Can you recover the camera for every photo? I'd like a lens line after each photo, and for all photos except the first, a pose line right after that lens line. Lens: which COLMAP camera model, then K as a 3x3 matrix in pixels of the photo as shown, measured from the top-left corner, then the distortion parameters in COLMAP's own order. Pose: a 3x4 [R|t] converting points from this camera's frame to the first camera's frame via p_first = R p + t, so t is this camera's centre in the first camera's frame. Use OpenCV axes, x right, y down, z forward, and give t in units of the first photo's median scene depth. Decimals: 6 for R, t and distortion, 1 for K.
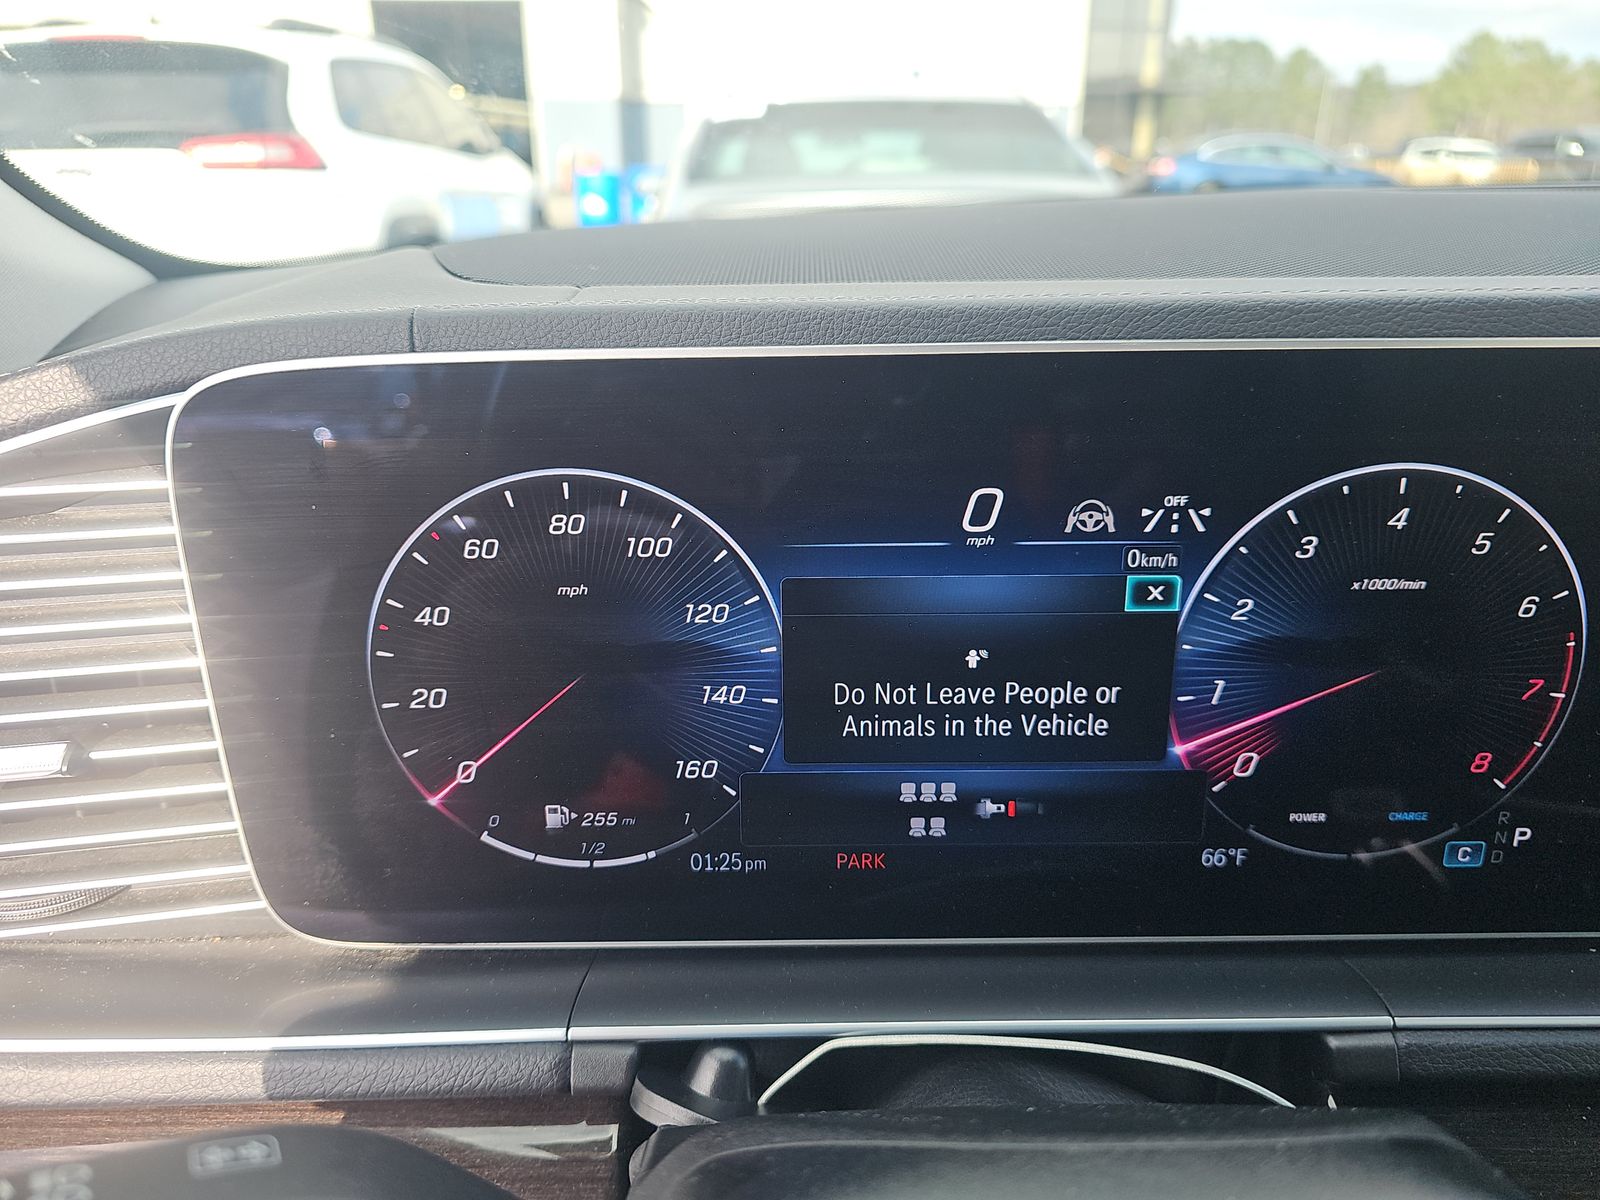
lens RADIAL K [[1062.3, 0, 800.2], [0, 1062.3, 589.1], [0, 0, 1]] dist [-0.007999, 0.003880]
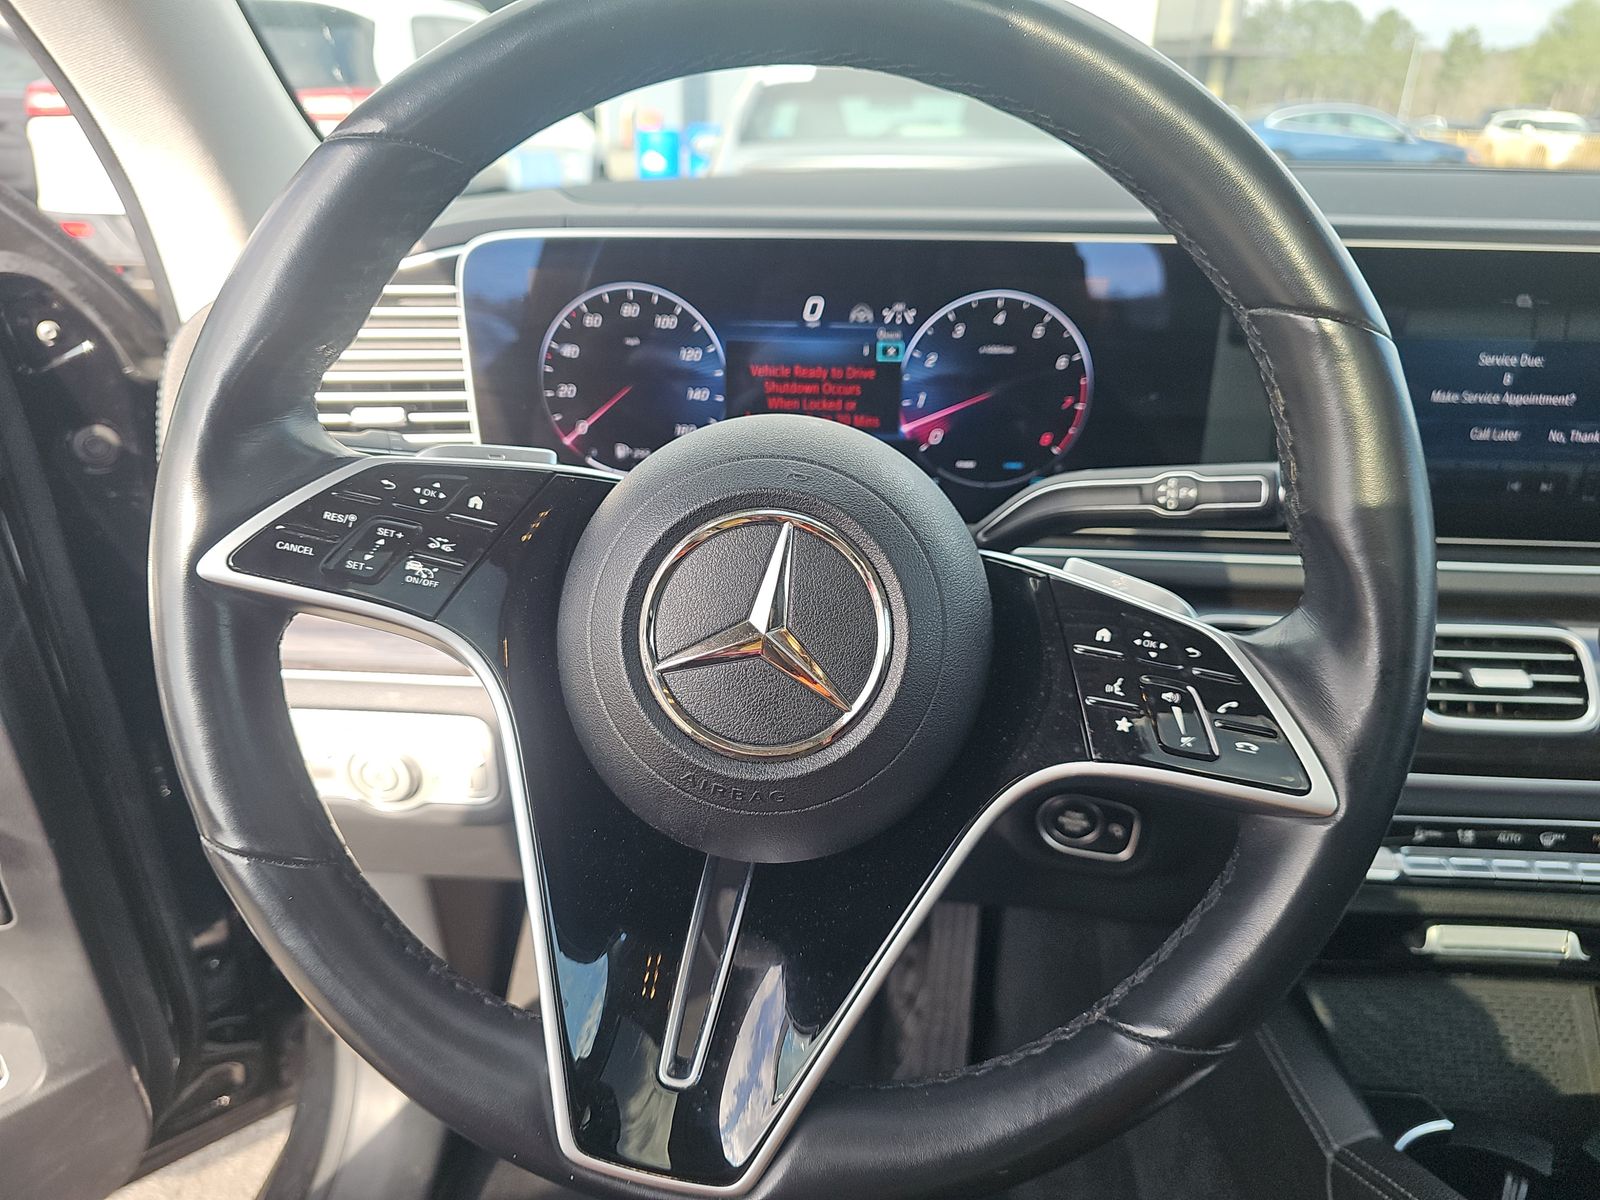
lens RADIAL K [[1062.3, 0, 795.5], [0, 1062.3, 612.9], [0, 0, 1]] dist [-0.007999, 0.003880]
pose [[0.998077, 0.040604, -0.046828, 0.256734], [-0.038088, 0.997846, 0.053416, 0.433101], [0.048896, -0.051529, 0.997474, -1.237900]]
